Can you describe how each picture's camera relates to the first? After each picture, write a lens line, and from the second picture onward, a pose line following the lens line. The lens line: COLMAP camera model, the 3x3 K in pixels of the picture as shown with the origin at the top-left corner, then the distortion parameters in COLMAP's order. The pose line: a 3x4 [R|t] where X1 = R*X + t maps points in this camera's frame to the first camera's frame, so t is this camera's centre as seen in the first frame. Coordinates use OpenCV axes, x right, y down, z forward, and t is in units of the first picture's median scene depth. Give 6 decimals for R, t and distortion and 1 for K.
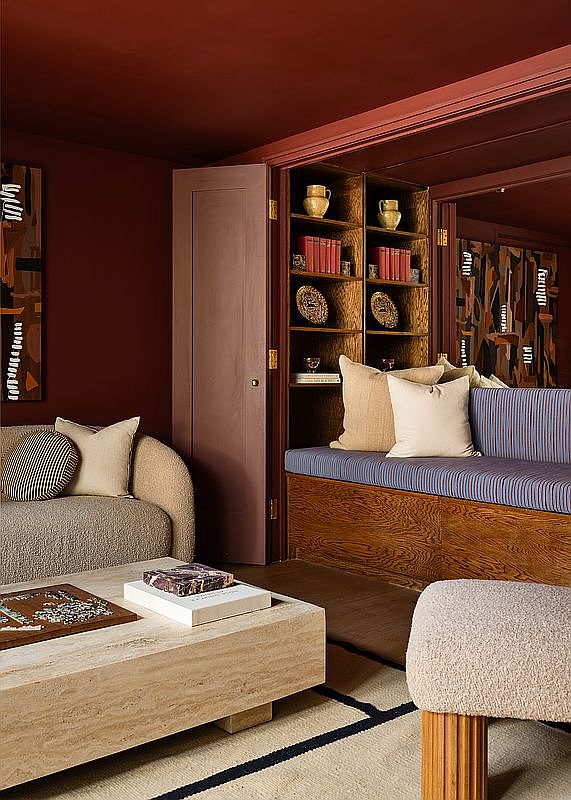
lens RADIAL K [[881.2, 0, 286.1], [0, 881.2, 371.8], [0, 0, 1]] dist [0.000027, 0.014300]
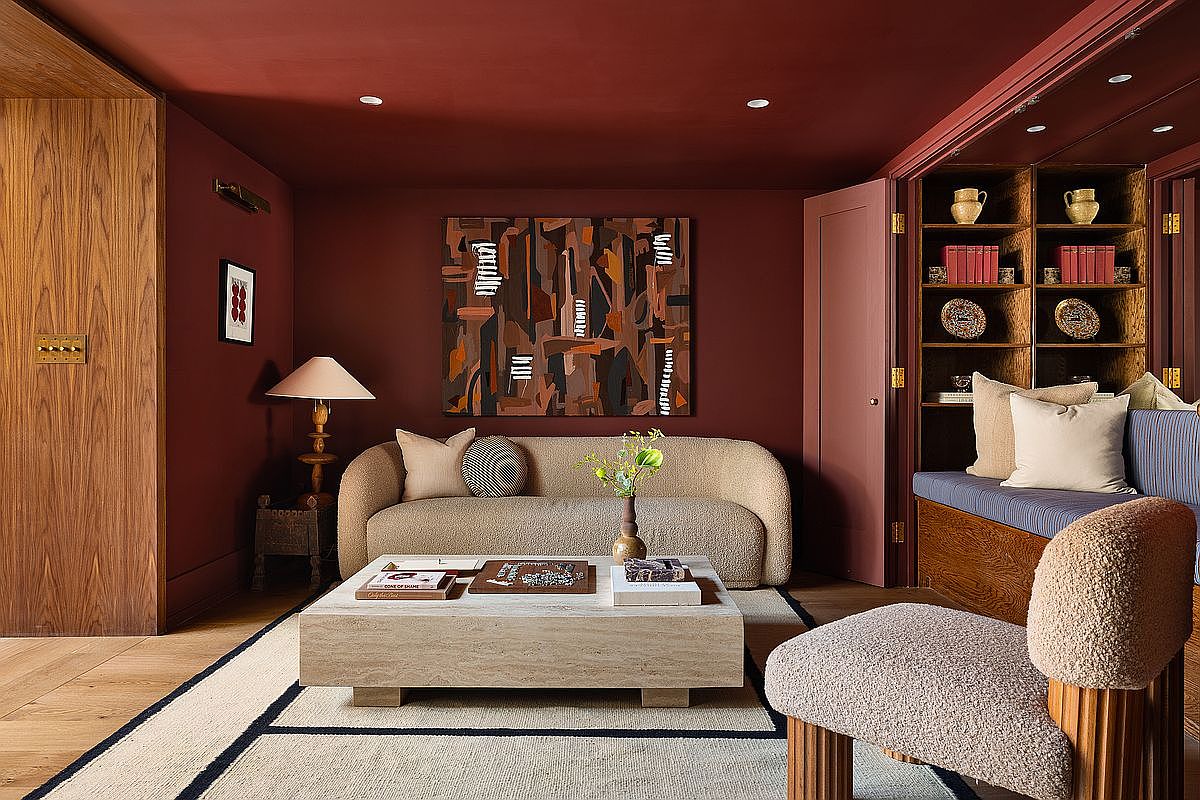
lens RADIAL K [[826.0, 0, 600.0], [0, 826.0, 400.0], [0, 0, 1]] dist [0.002643, 0.001239]
pose [[0.736355, 0.002988, -0.676589, 0.356094], [-0.001714, 0.999995, 0.002551, 0.008505], [0.676593, -0.000719, 0.736357, 0.106681]]
